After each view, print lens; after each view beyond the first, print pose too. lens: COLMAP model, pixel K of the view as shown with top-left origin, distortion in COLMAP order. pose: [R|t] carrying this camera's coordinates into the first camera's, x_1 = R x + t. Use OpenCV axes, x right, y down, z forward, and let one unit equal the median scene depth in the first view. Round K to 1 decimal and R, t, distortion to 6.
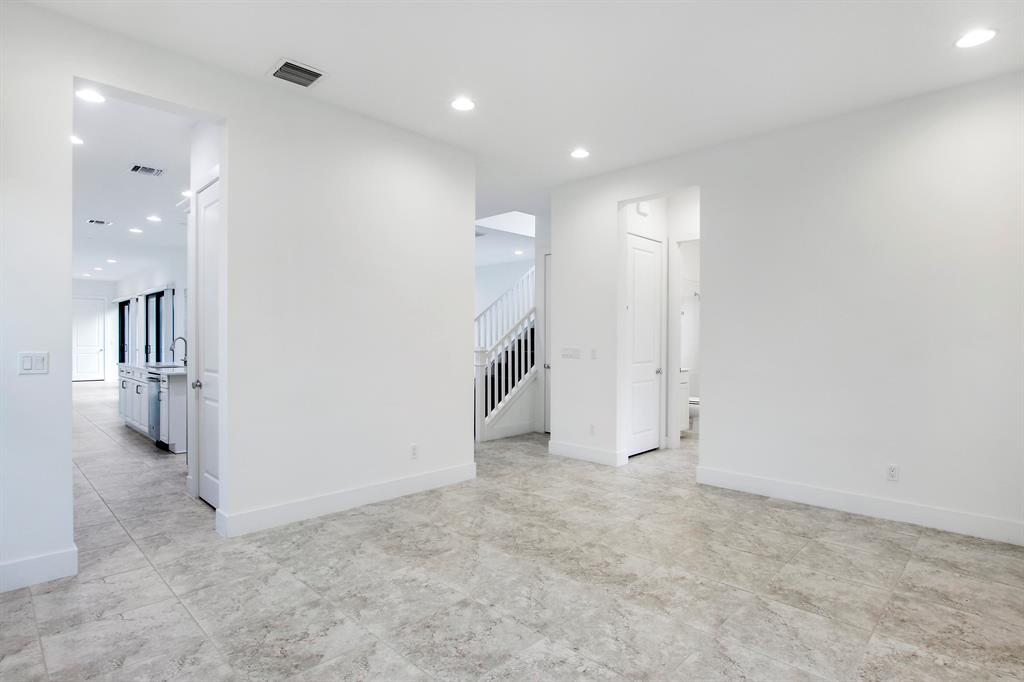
lens RADIAL K [[519.2, 0, 513.0], [0, 519.2, 343.7], [0, 0, 1]] dist [-0.022502, 0.001611]
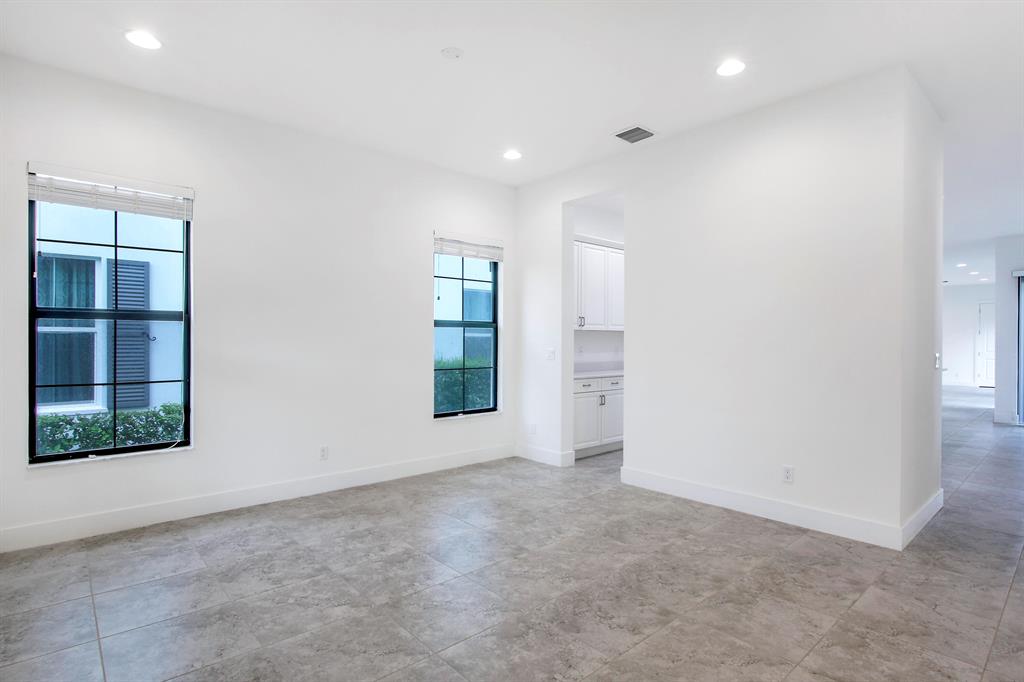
lens RADIAL K [[519.2, 0, 508.5], [0, 519.2, 345.7], [0, 0, 1]] dist [-0.022502, 0.001611]
pose [[-0.062824, 0.007236, -0.997998, 0.820343], [-0.012095, 0.999895, 0.008011, 0.002378], [0.997951, 0.012574, -0.062730, 0.745861]]
